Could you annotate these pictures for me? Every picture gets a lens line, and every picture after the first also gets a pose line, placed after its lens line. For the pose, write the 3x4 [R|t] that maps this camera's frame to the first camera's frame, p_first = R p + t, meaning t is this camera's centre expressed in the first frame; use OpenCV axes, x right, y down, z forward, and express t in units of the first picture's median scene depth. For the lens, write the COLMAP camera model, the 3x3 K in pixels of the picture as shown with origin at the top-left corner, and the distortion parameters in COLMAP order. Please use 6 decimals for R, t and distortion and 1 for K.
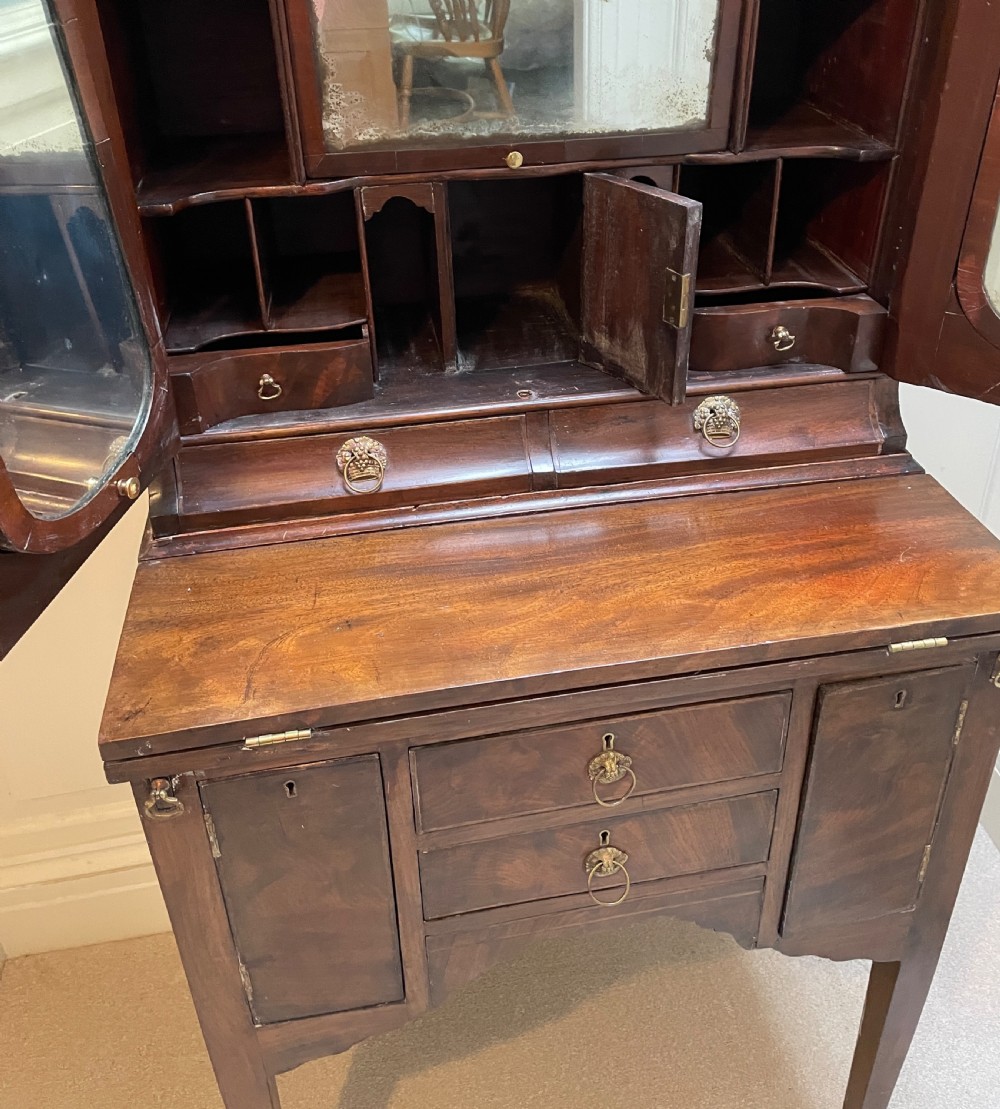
lens RADIAL K [[1016.3, 0, 489.6], [0, 1016.3, 431.8], [0, 0, 1]] dist [0.038098, 0.000000]
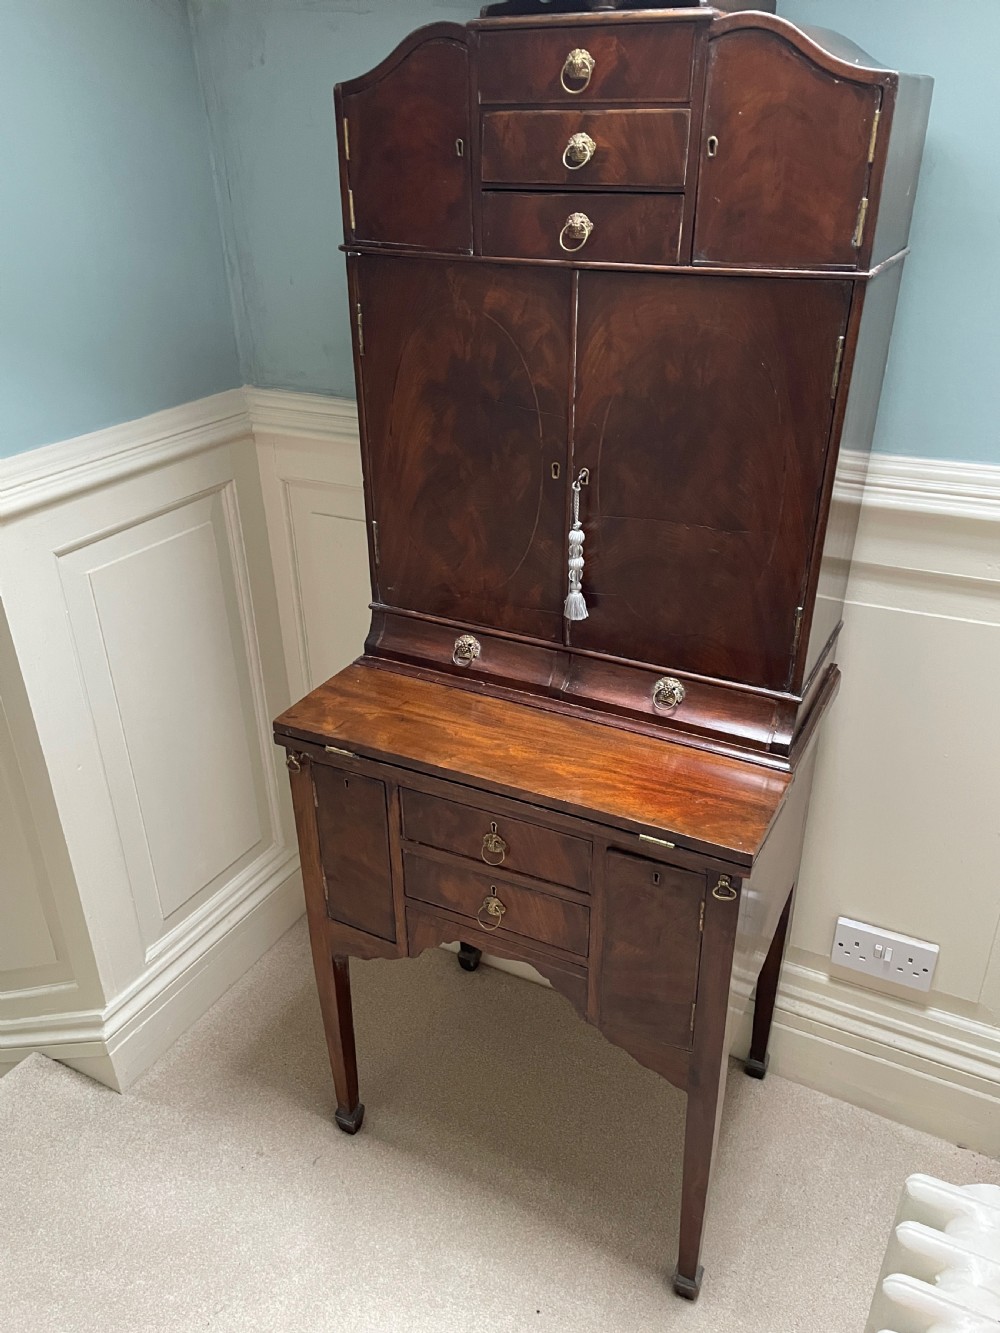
lens RADIAL K [[1012.4, 0, 505.3], [0, 1012.4, 666.8], [0, 0, 1]] dist [0.090188, -0.118059]
pose [[0.806312, 0.296801, -0.511635, 0.920514], [-0.307186, 0.949317, 0.066592, -0.086864], [0.505468, 0.103473, 0.856619, -0.519366]]
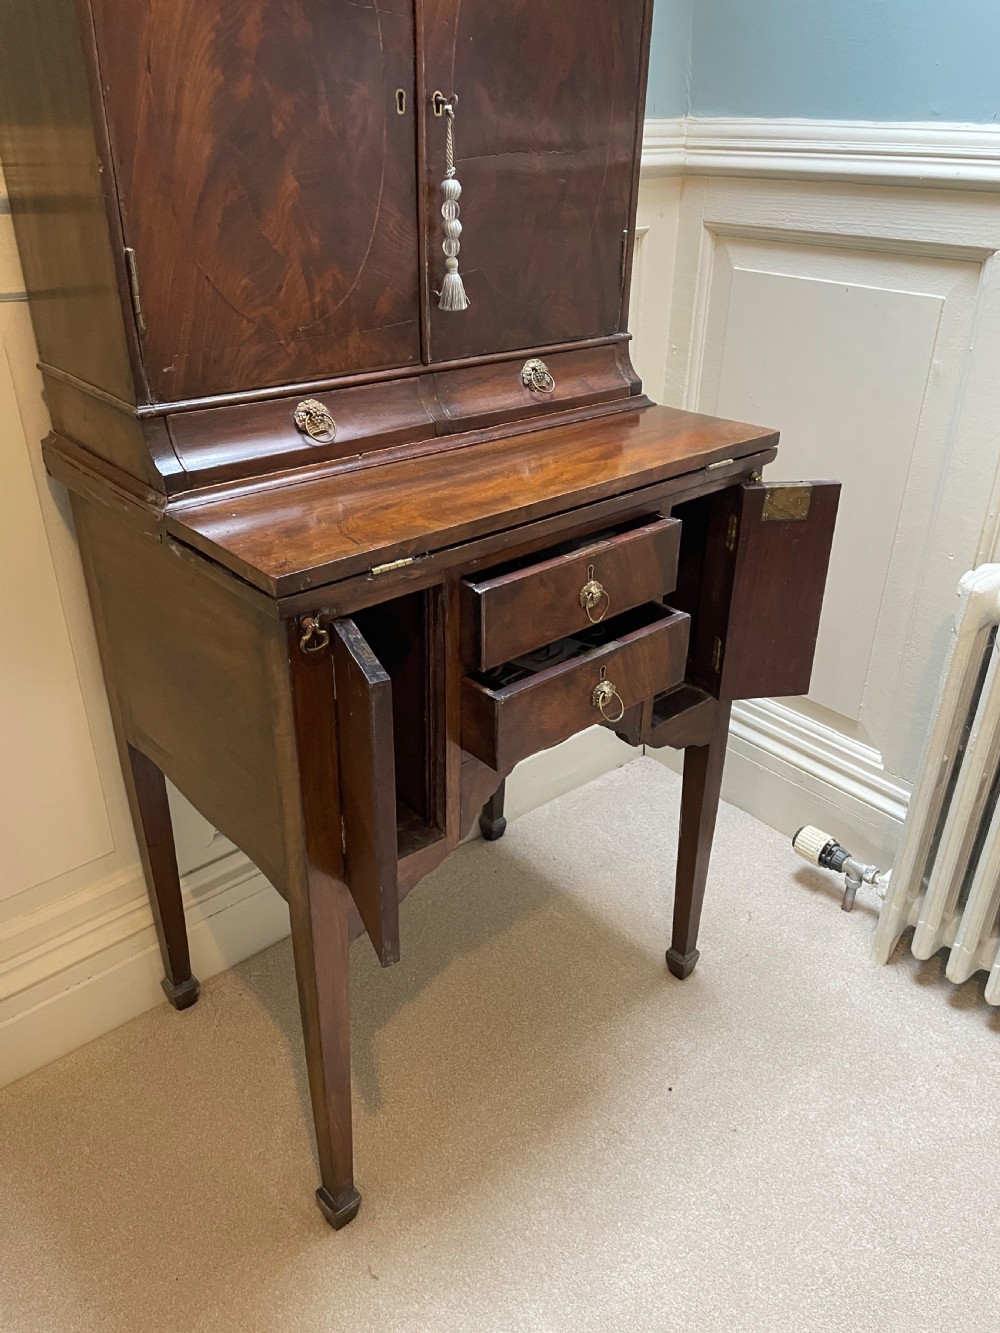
lens RADIAL K [[1012.4, 0, 496.8], [0, 1012.4, 659.7], [0, 0, 1]] dist [0.090188, -0.118059]
pose [[0.849620, -0.209372, 0.484055, -0.648989], [0.229346, 0.973171, 0.018383, 0.369180], [-0.474918, 0.095398, 0.874844, -0.161066]]
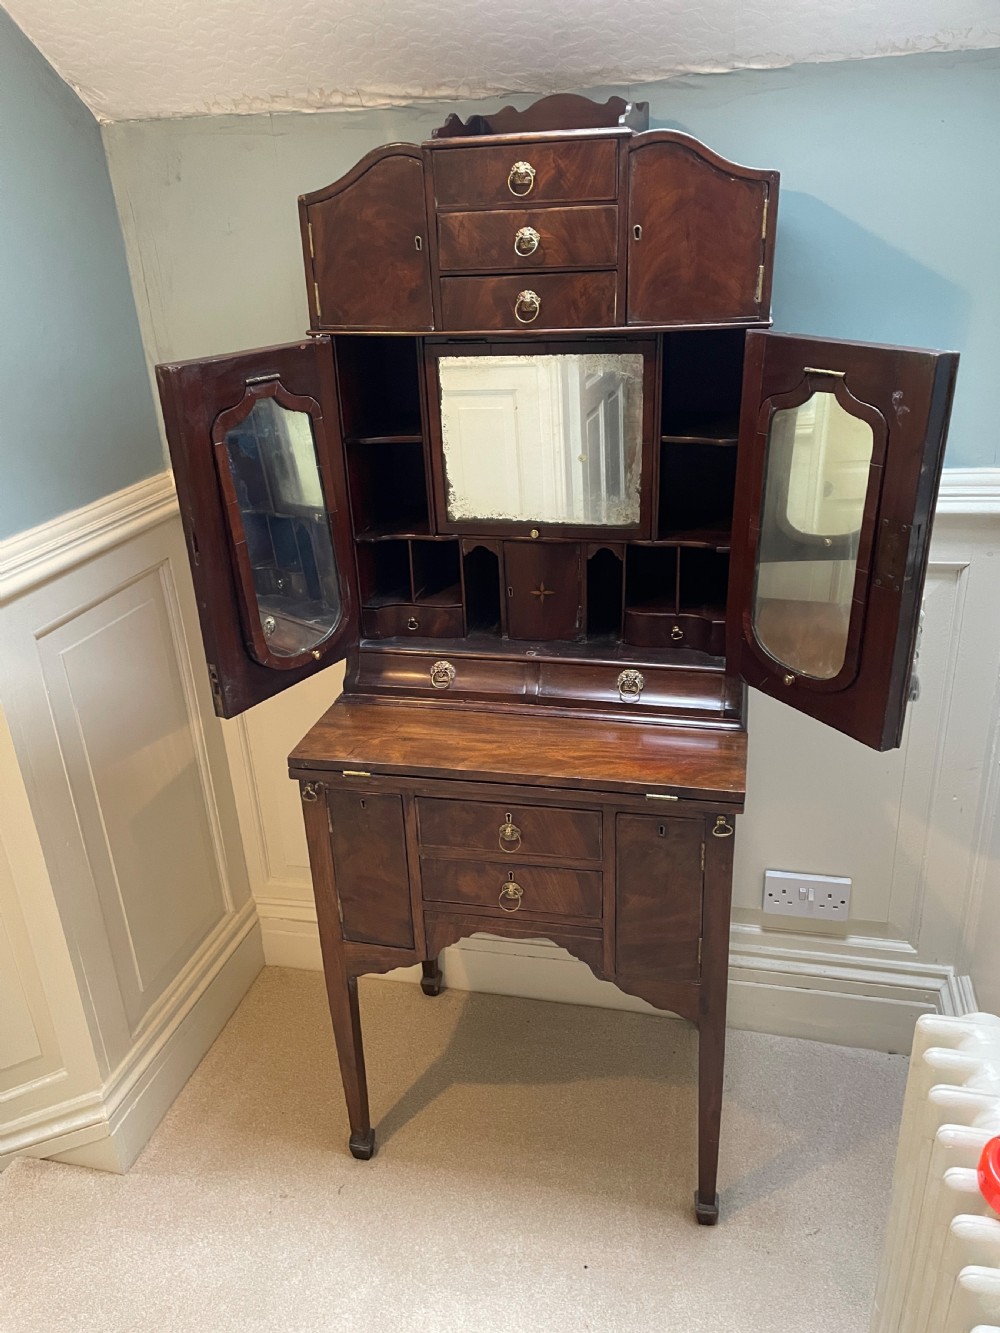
lens RADIAL K [[1012.4, 0, 489.3], [0, 1012.4, 672.2], [0, 0, 1]] dist [0.090188, -0.118059]
pose [[0.921906, 0.146559, -0.358621, 0.732214], [-0.177841, 0.982484, -0.055658, 0.132402], [0.344182, 0.115089, 0.931822, -0.893354]]
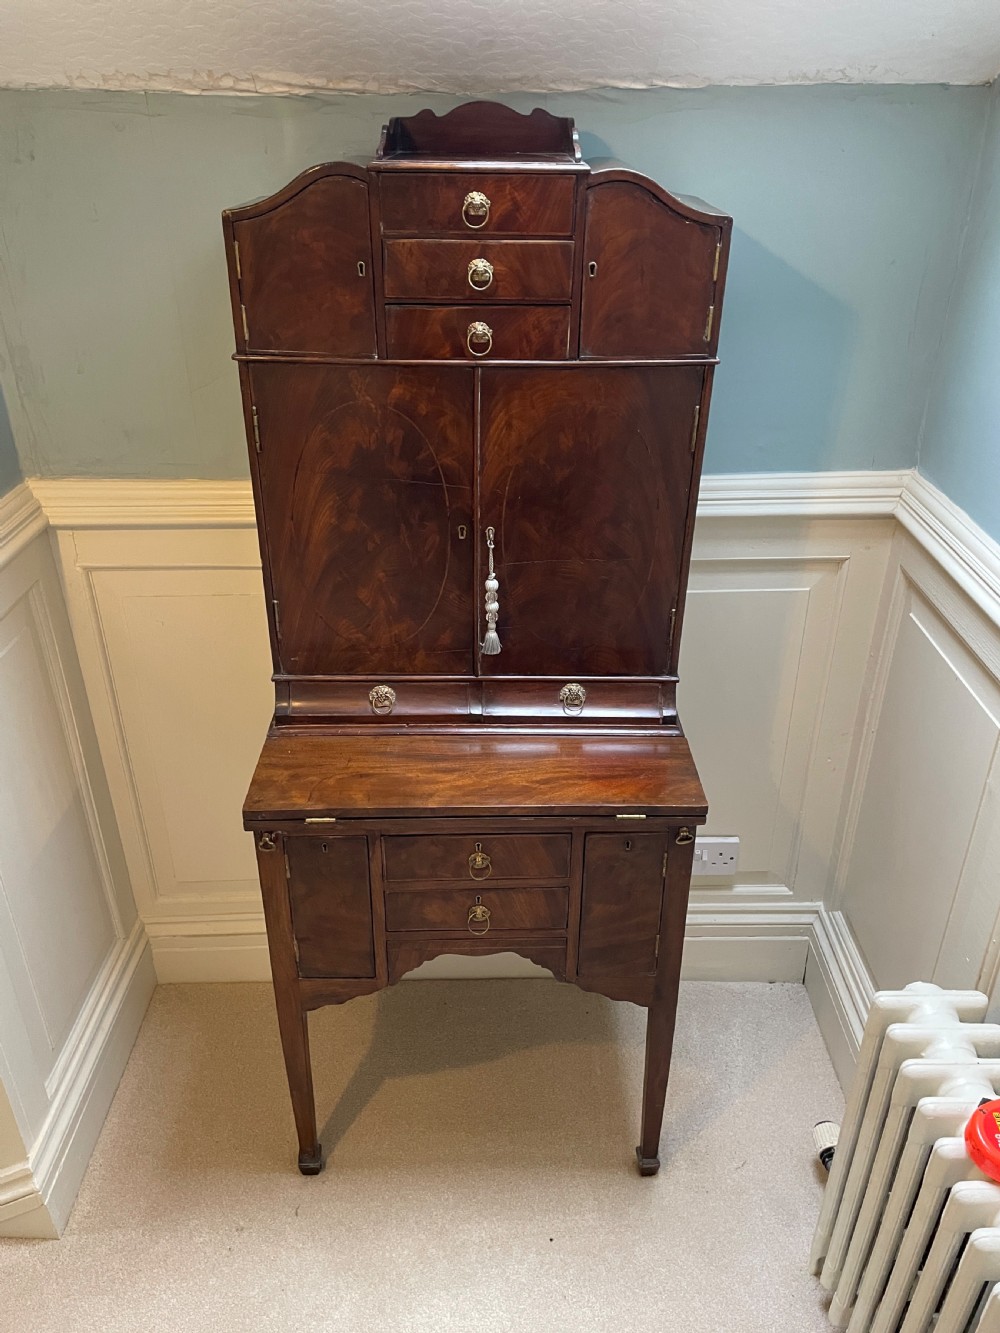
lens RADIAL K [[1012.4, 0, 494.9], [0, 1012.4, 657.3], [0, 0, 1]] dist [0.090188, -0.118059]
pose [[0.988470, 0.101678, -0.112196, 0.325668], [-0.103355, 0.994602, -0.009223, -0.058217], [0.110653, 0.020713, 0.993643, -0.993088]]
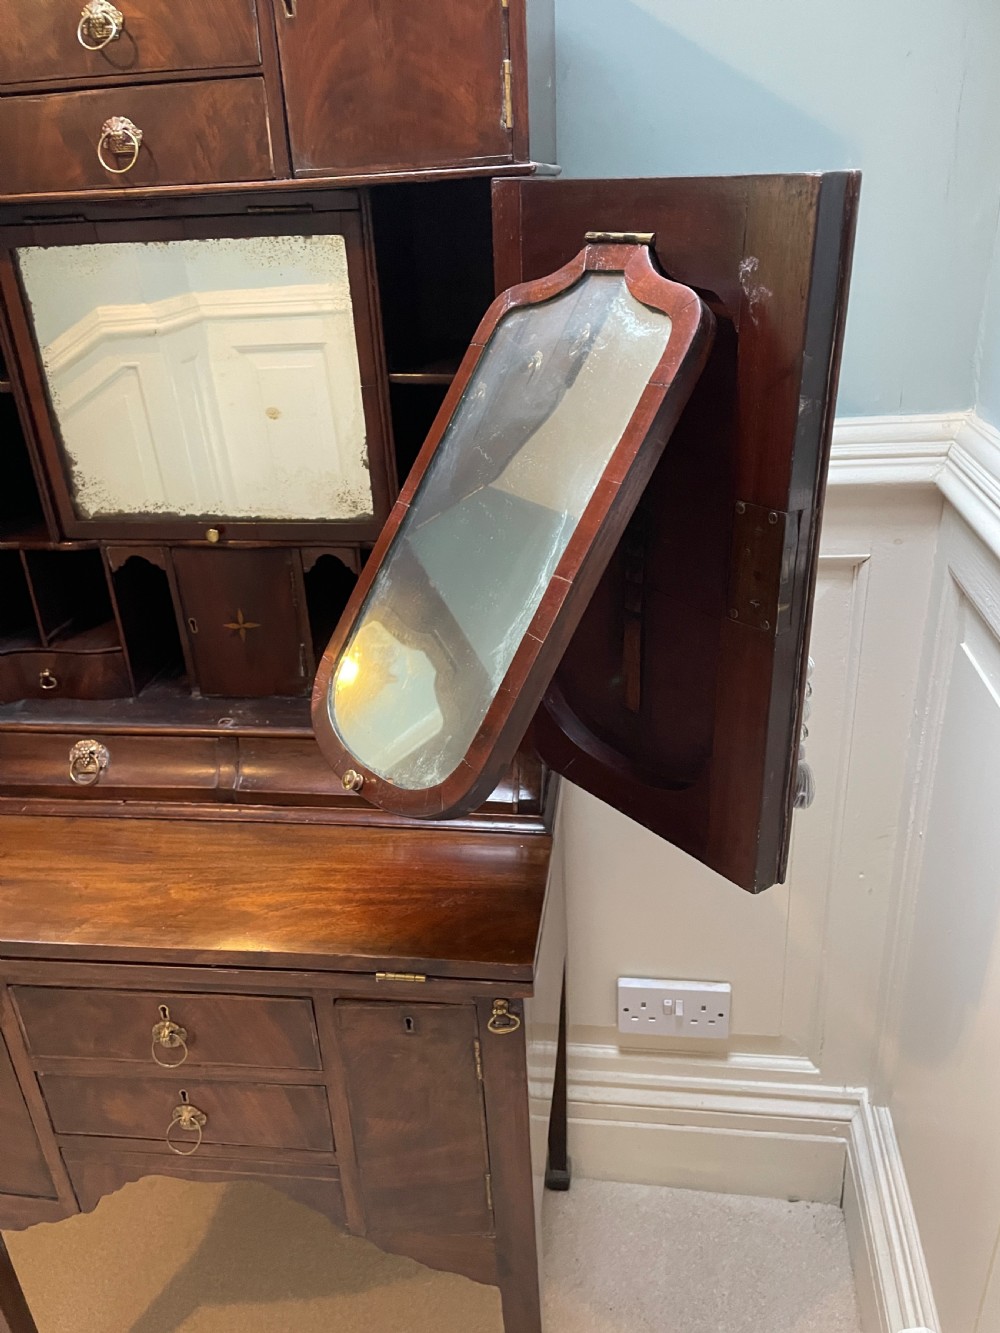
lens RADIAL K [[1012.4, 0, 490.7], [0, 1012.4, 673.5], [0, 0, 1]] dist [0.090188, -0.118059]
pose [[0.956560, 0.109069, -0.270363, 0.749128], [-0.125842, 0.991009, -0.045447, -0.089604], [0.262976, 0.077496, 0.961685, -0.110282]]
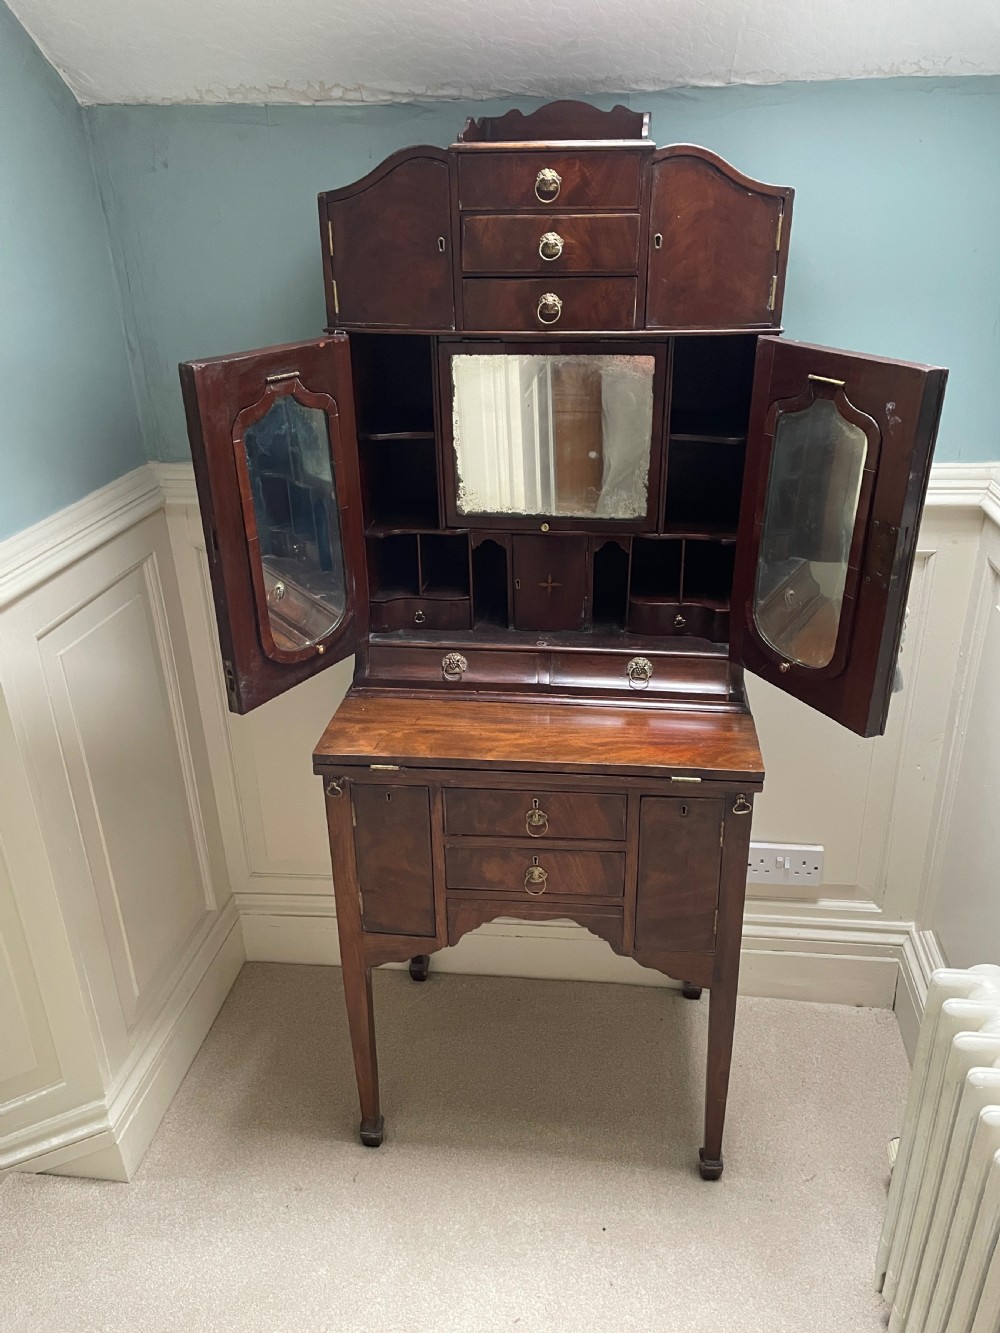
lens RADIAL K [[1012.4, 0, 509.0], [0, 1012.4, 662.8], [0, 0, 1]] dist [0.090188, -0.118059]
pose [[0.962915, 0.127148, -0.237965, 0.502094], [-0.146233, 0.987160, -0.064274, 0.151355], [0.226738, 0.096689, 0.969145, -1.020383]]
